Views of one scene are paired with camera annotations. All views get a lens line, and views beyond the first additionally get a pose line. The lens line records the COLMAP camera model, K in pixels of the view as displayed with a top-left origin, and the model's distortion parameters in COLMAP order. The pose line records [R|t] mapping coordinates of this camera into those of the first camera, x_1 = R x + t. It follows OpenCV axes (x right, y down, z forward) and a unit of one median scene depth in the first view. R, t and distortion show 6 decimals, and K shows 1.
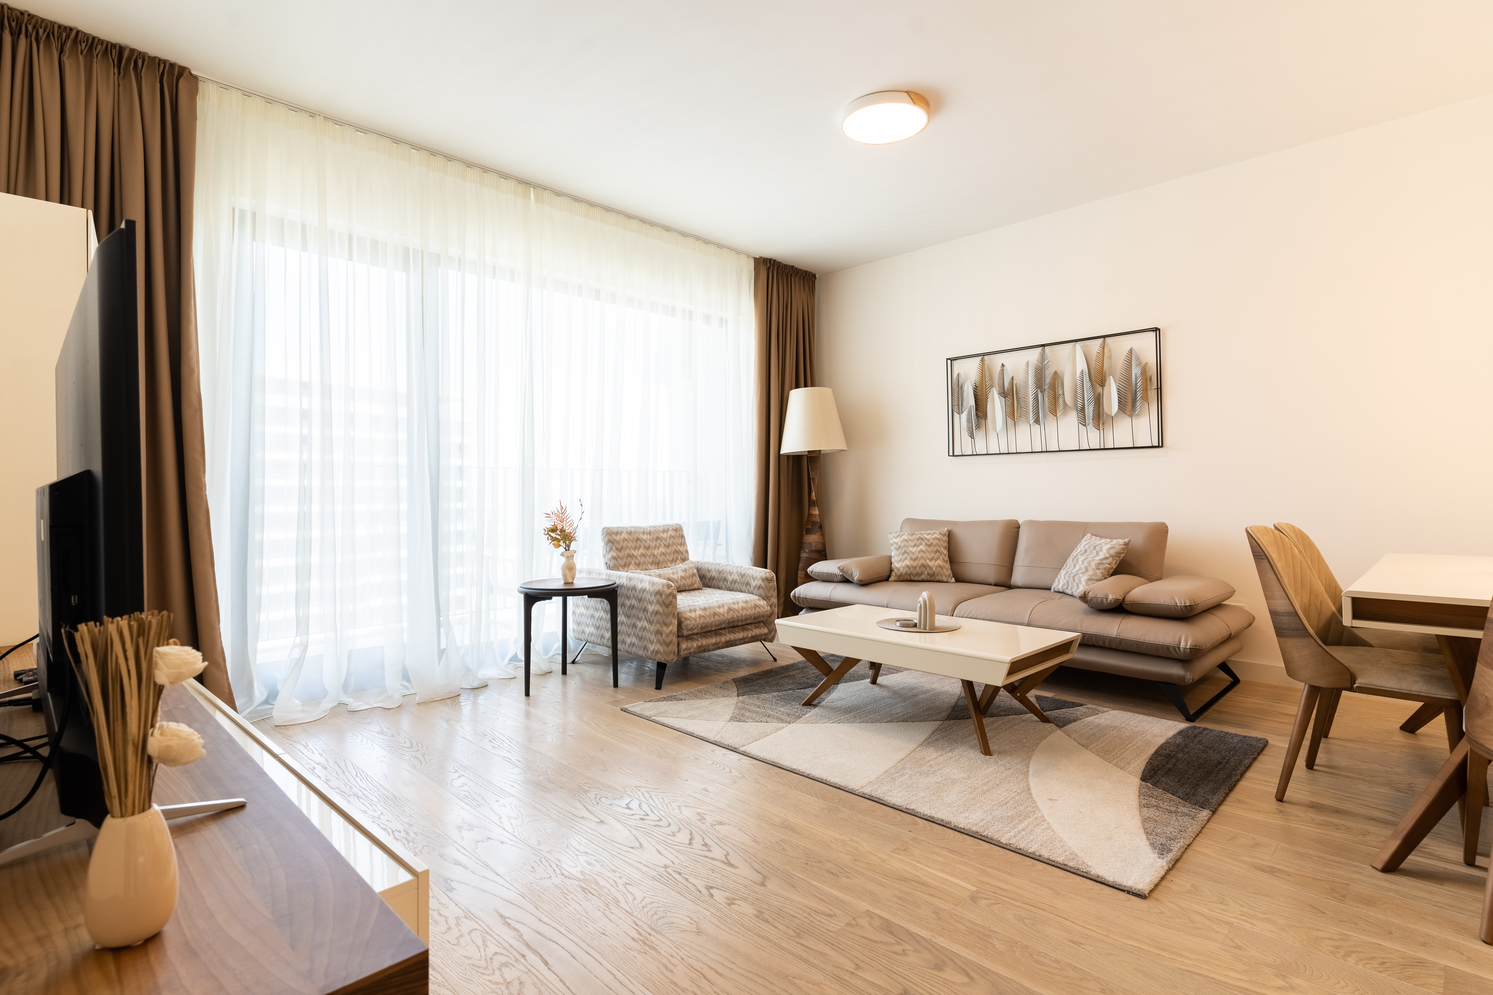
lens RADIAL K [[720.0, 0, 744.4], [0, 720.0, 503.6], [0, 0, 1]] dist [0.003000, -0.000091]
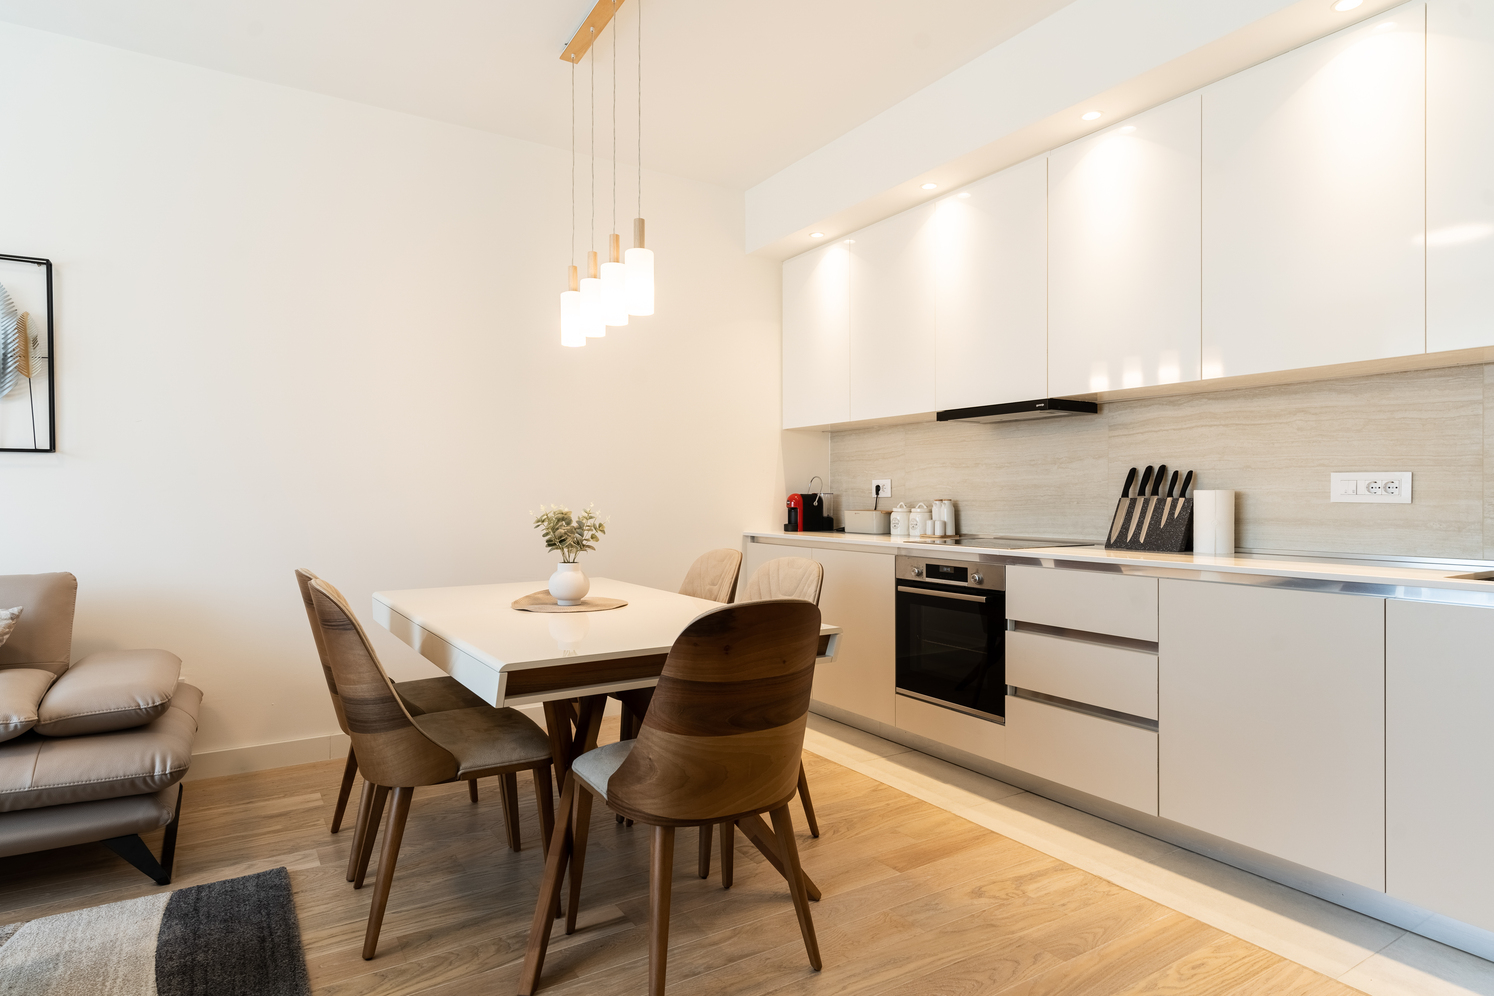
lens RADIAL K [[846.2, 0, 747.4], [0, 846.2, 494.9], [0, 0, 1]] dist [0.005182, 0.003668]
pose [[0.231629, 0.004127, 0.972795, -0.002779], [0.017259, 0.999816, -0.008351, -0.024447], [-0.972651, 0.018724, 0.231516, 0.241760]]
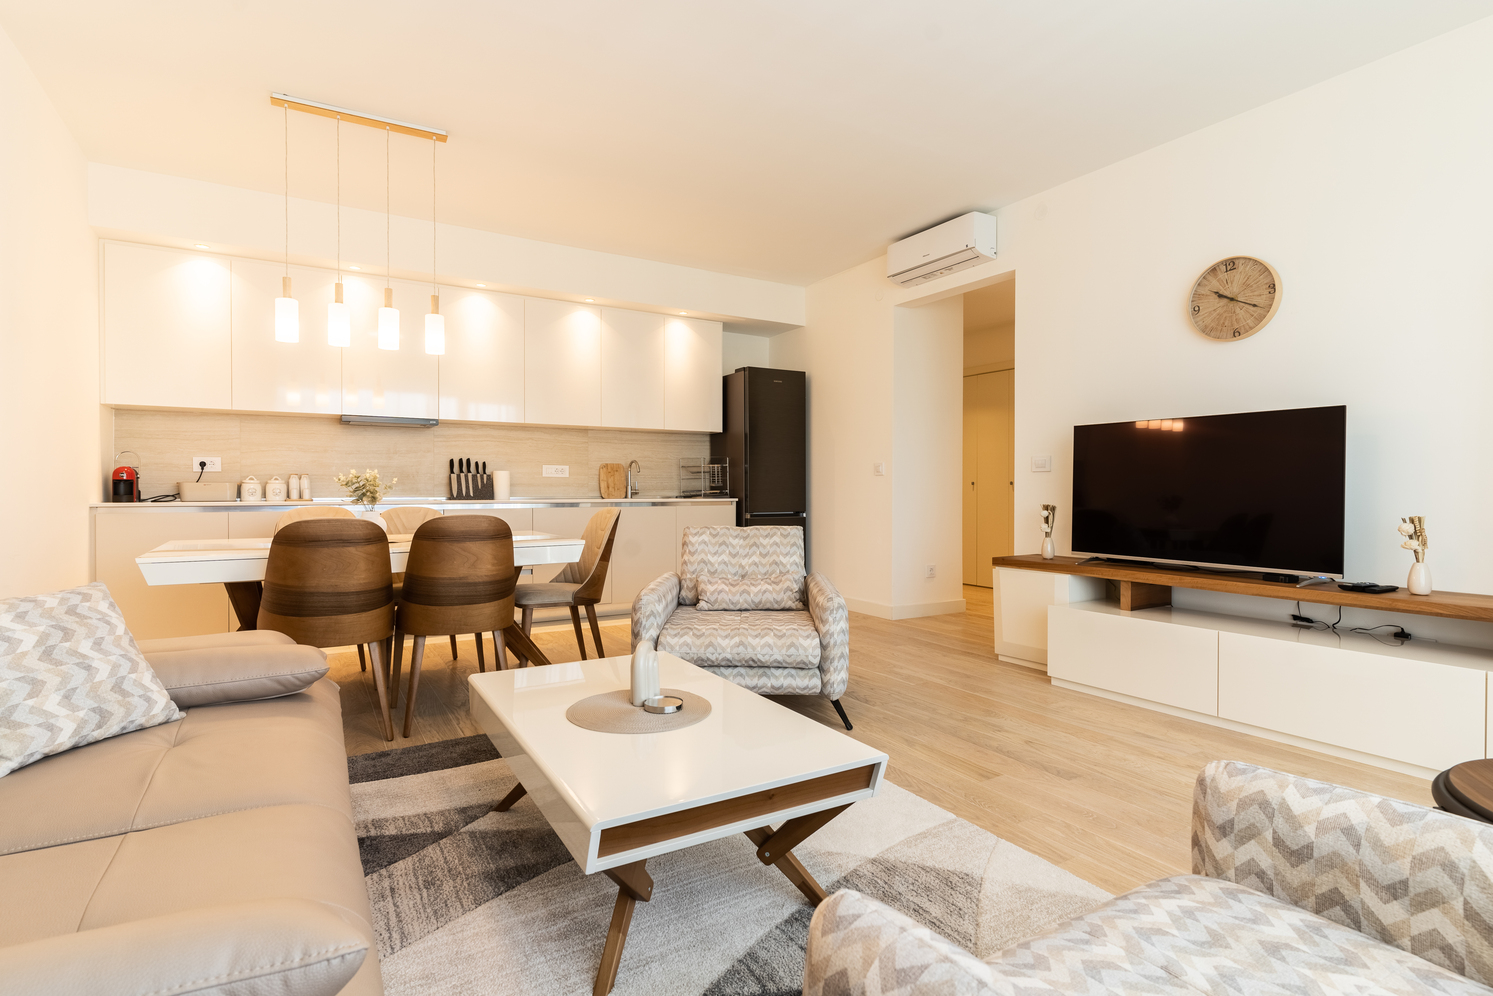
lens RADIAL K [[720.0, 0, 773.8], [0, 720.0, 497.5], [0, 0, 1]] dist [0.003000, -0.000091]
pose [[-0.970380, -0.000280, 0.241584, -0.031441], [0.007042, 0.999542, 0.029442, -0.014201], [-0.241482, 0.030271, -0.969933, 1.197053]]
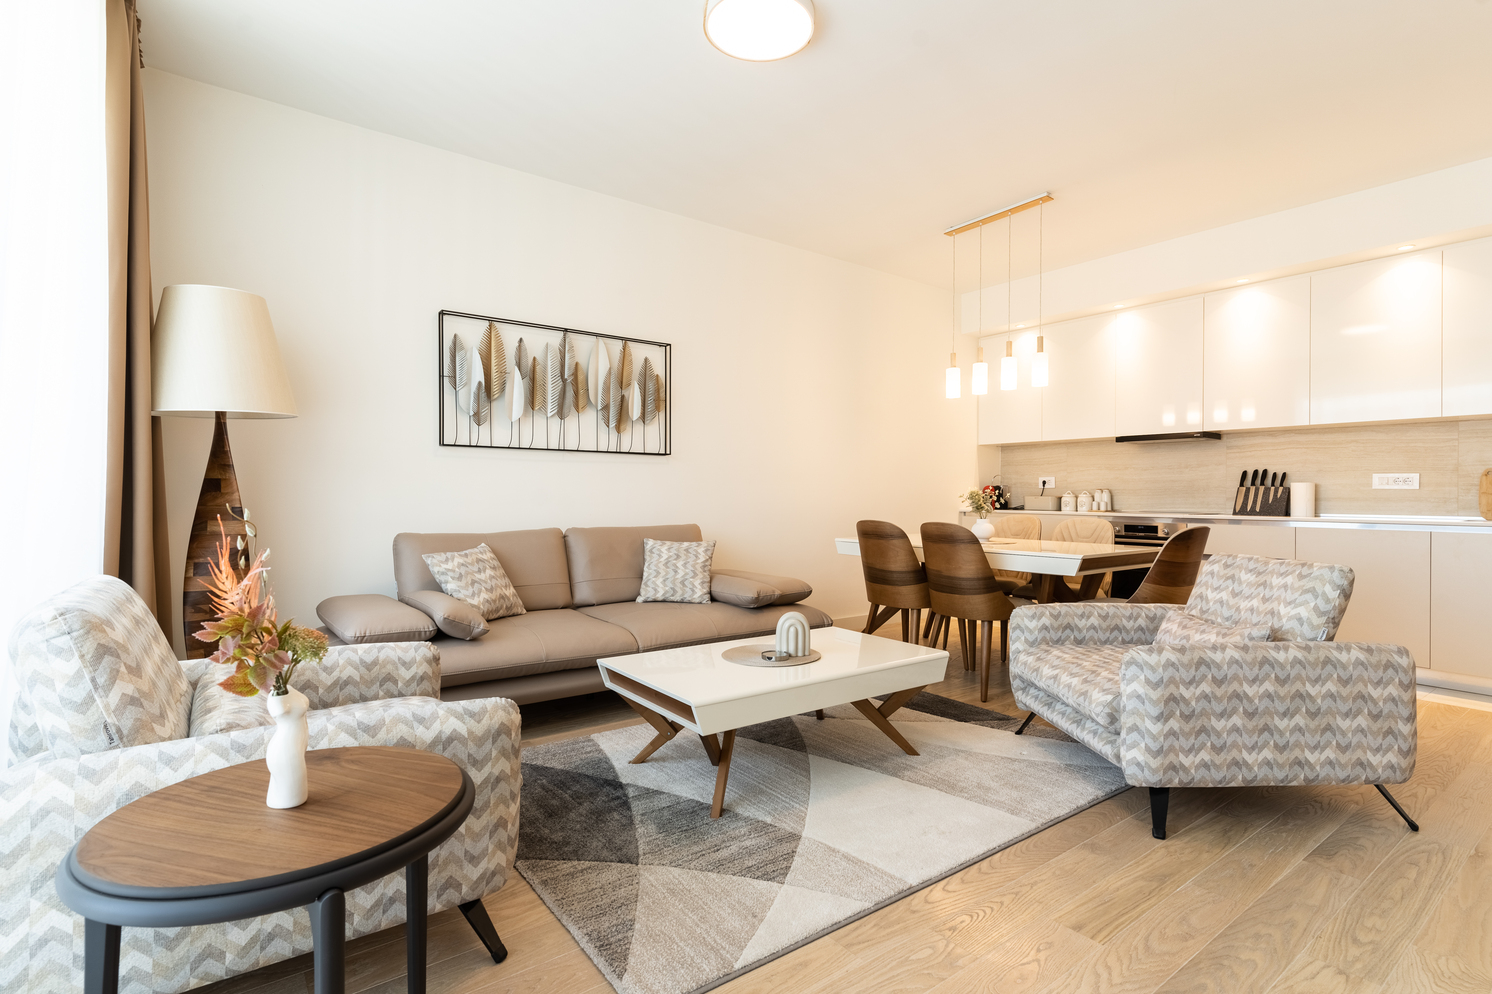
lens RADIAL K [[719.5, 0, 735.6], [0, 719.5, 496.7], [0, 0, 1]] dist [0.003000, -0.000091]
pose [[0.154022, 0.003283, 0.988062, -0.473734], [0.010042, 0.999938, -0.004888, -0.008999], [-0.988016, 0.010675, 0.153979, 0.730425]]
